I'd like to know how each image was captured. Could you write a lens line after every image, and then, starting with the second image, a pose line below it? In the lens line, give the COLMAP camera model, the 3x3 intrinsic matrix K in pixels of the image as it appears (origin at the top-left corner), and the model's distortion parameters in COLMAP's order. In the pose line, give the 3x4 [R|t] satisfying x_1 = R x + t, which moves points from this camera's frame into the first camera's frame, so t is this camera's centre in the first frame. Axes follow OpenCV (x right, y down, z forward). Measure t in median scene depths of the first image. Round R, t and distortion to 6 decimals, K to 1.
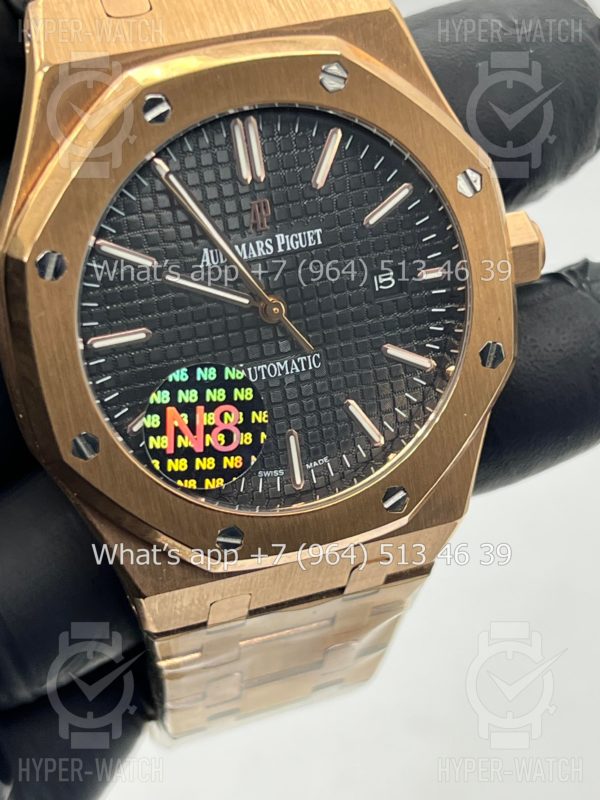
lens RADIAL K [[1862.4, 0, 297.8], [0, 1862.4, 399.2], [0, 0, 1]] dist [0.180621, 0.000000]
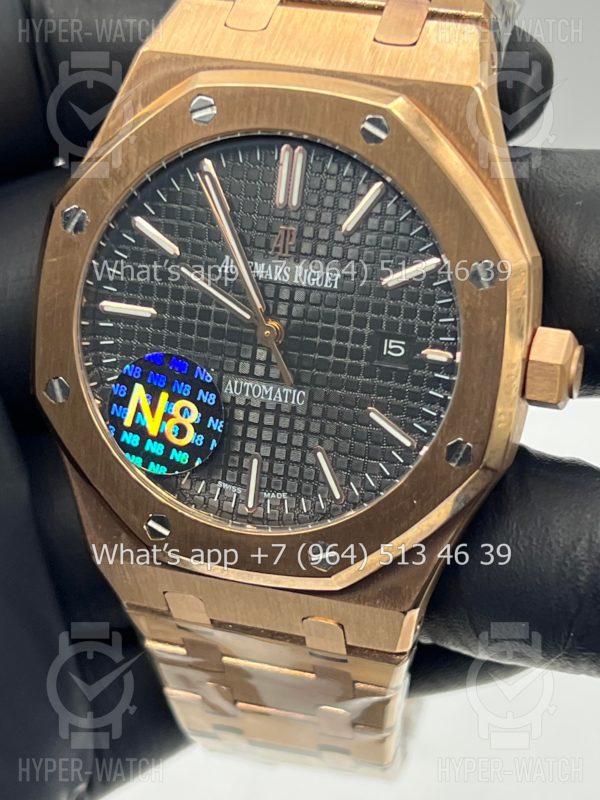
lens RADIAL K [[1862.4, 0, 306.8], [0, 1862.4, 416.7], [0, 0, 1]] dist [0.180621, 0.000000]
pose [[0.799729, 0.323819, -0.505544, 0.539785], [-0.360220, 0.932464, 0.027439, -0.040966], [0.480286, 0.160163, 0.862365, 0.132904]]
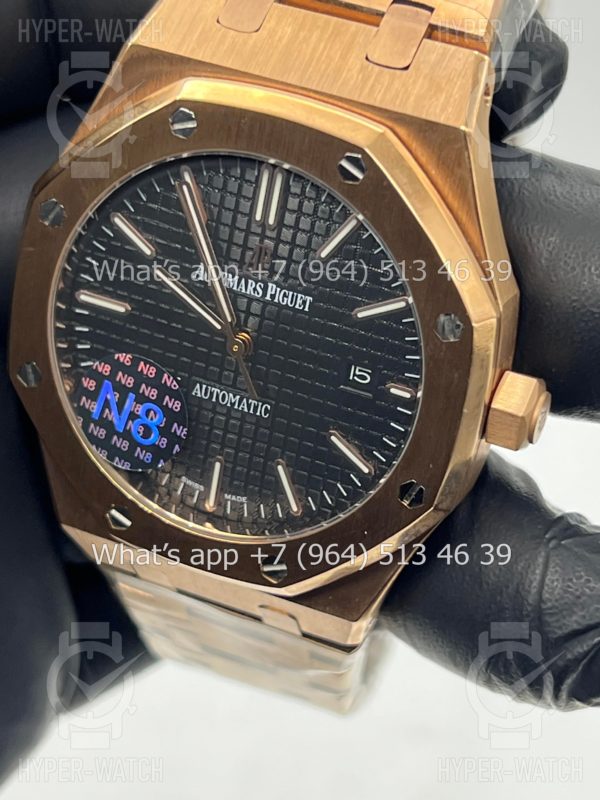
lens RADIAL K [[1862.4, 0, 300.6], [0, 1862.4, 397.5], [0, 0, 1]] dist [0.180621, 0.000000]
pose [[0.733137, 0.487006, -0.474696, 0.514424], [-0.425793, 0.872961, 0.237989, -0.283224], [0.530293, 0.027644, 0.847363, 0.151840]]
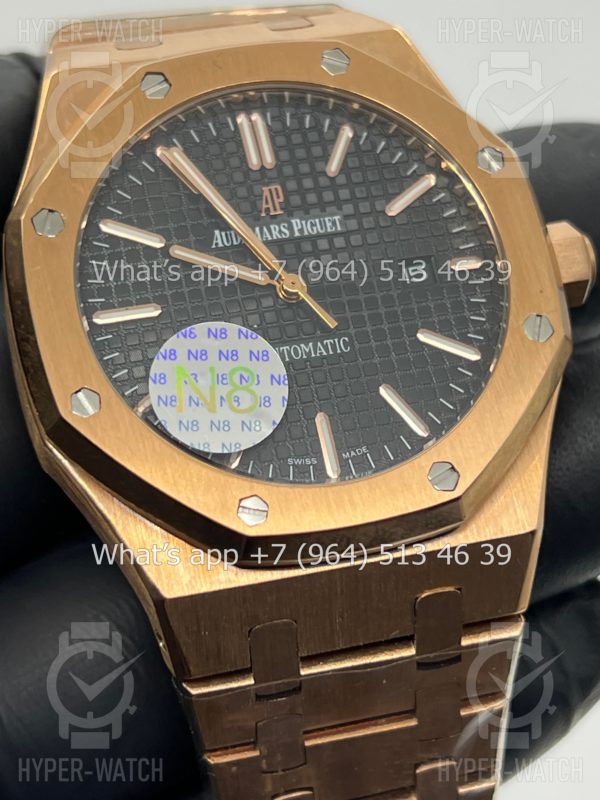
lens RADIAL K [[1862.4, 0, 300.4], [0, 1862.4, 400.4], [0, 0, 1]] dist [0.180621, 0.000000]
pose [[0.984274, -0.115976, -0.133246, 0.110668], [0.033731, 0.863810, -0.502687, 0.478059], [0.173399, 0.490287, 0.854138, 0.224780]]
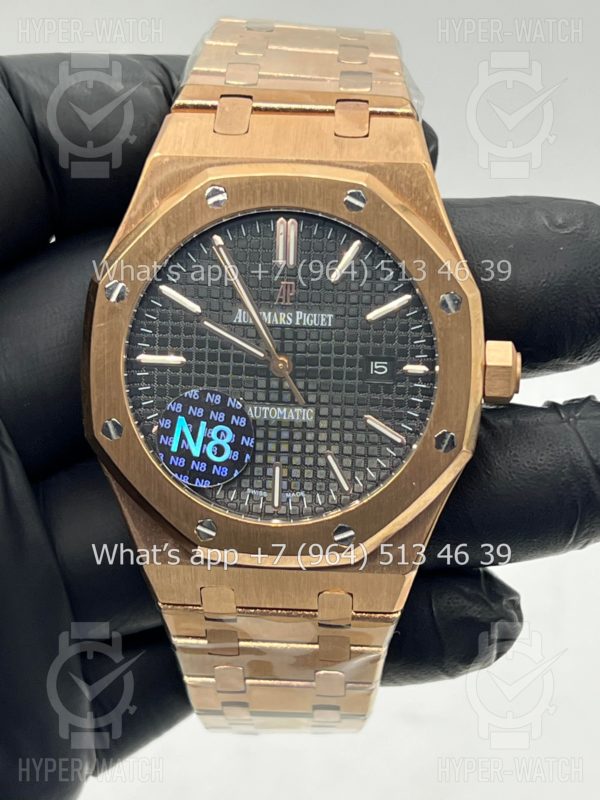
lens RADIAL K [[1862.4, 0, 299.7], [0, 1862.4, 401.7], [0, 0, 1]] dist [0.180621, 0.000000]
pose [[0.919592, 0.201197, -0.337447, 0.445828], [-0.251213, 0.961510, -0.111310, 0.118229], [0.302063, 0.187131, 0.934740, -0.210362]]
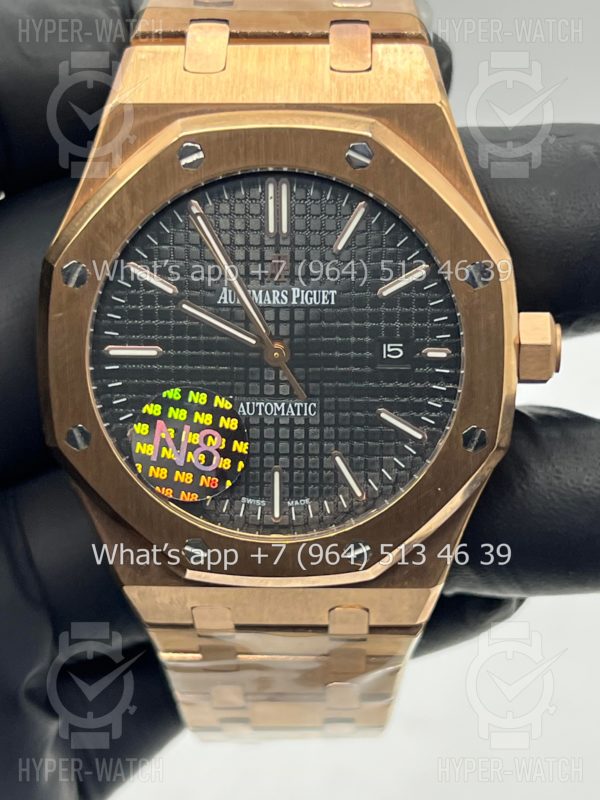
lens RADIAL K [[1862.4, 0, 304.7], [0, 1862.4, 397.6], [0, 0, 1]] dist [0.180621, 0.000000]
pose [[0.930919, 0.205243, -0.302102, 0.339697], [-0.214923, 0.976630, 0.001227, -0.028312], [0.295294, 0.063787, 0.953275, -0.036354]]
